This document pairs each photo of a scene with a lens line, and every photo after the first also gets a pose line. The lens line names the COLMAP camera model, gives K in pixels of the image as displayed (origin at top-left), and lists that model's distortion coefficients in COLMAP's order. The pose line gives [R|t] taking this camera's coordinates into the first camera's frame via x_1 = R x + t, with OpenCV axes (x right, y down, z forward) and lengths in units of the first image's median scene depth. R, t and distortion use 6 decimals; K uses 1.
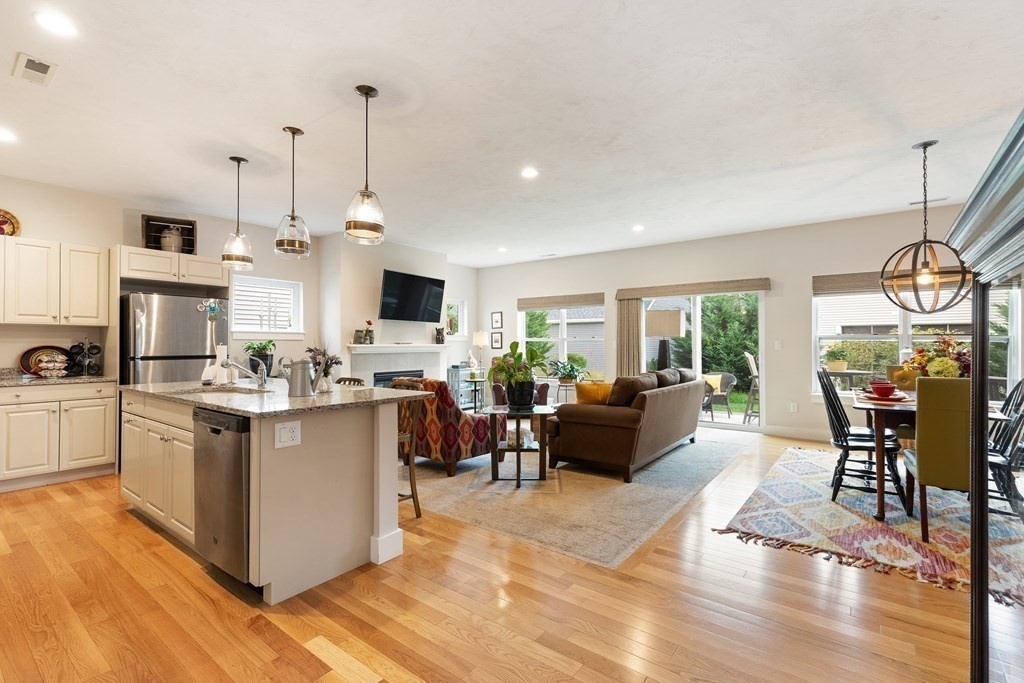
lens RADIAL K [[461.5, 0, 510.9], [0, 461.5, 339.6], [0, 0, 1]] dist [0.006831, -0.000754]
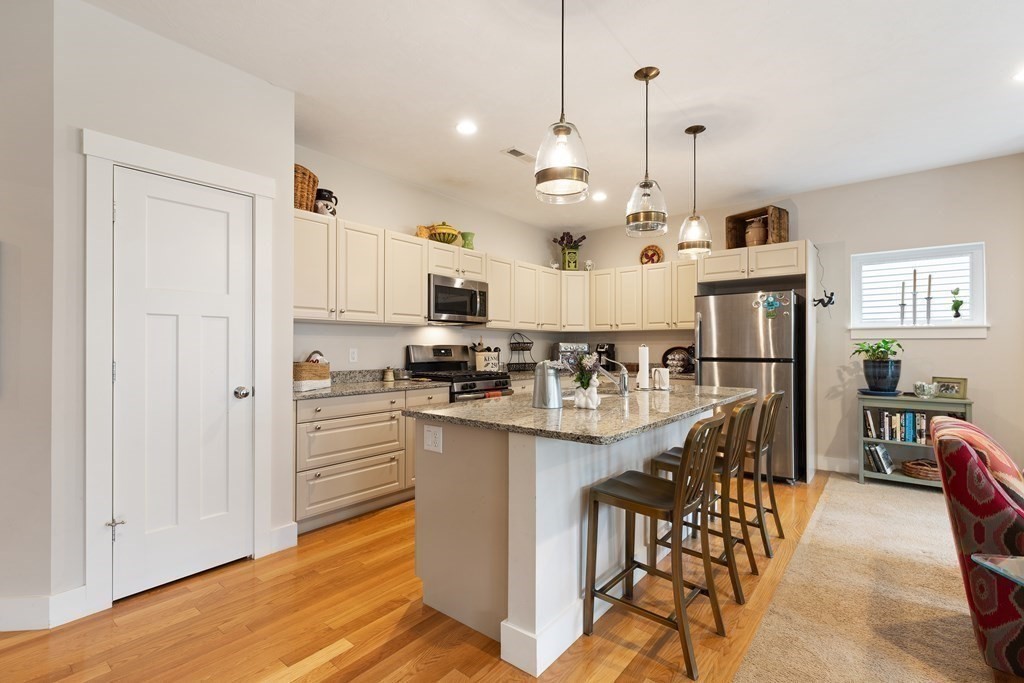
lens RADIAL K [[461.5, 0, 510.4], [0, 461.5, 343.3], [0, 0, 1]] dist [0.006831, -0.000754]
pose [[-0.027356, -0.004948, -0.999614, 0.214372], [0.010196, 0.999934, -0.005229, 0.005535], [0.999574, -0.010335, -0.027303, 0.531137]]
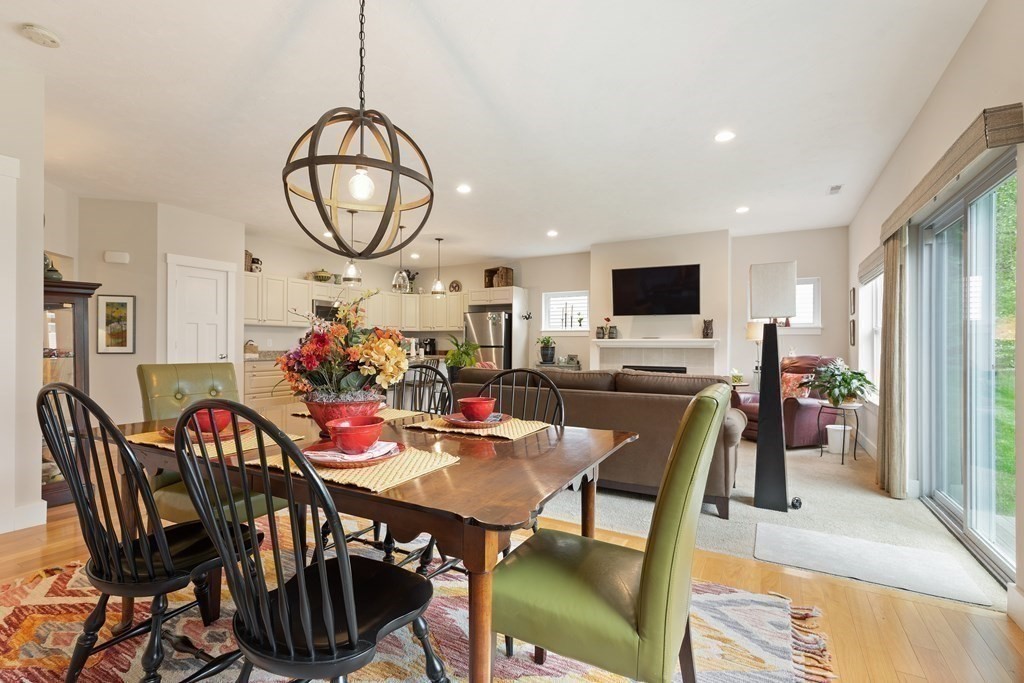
lens RADIAL K [[461.5, 0, 496.1], [0, 461.5, 345.9], [0, 0, 1]] dist [0.006831, -0.000754]
pose [[0.125527, 0.003073, -0.992085, 1.003609], [0.005046, 0.999980, 0.003736, 0.027553], [0.992077, -0.005475, 0.125509, 0.777045]]
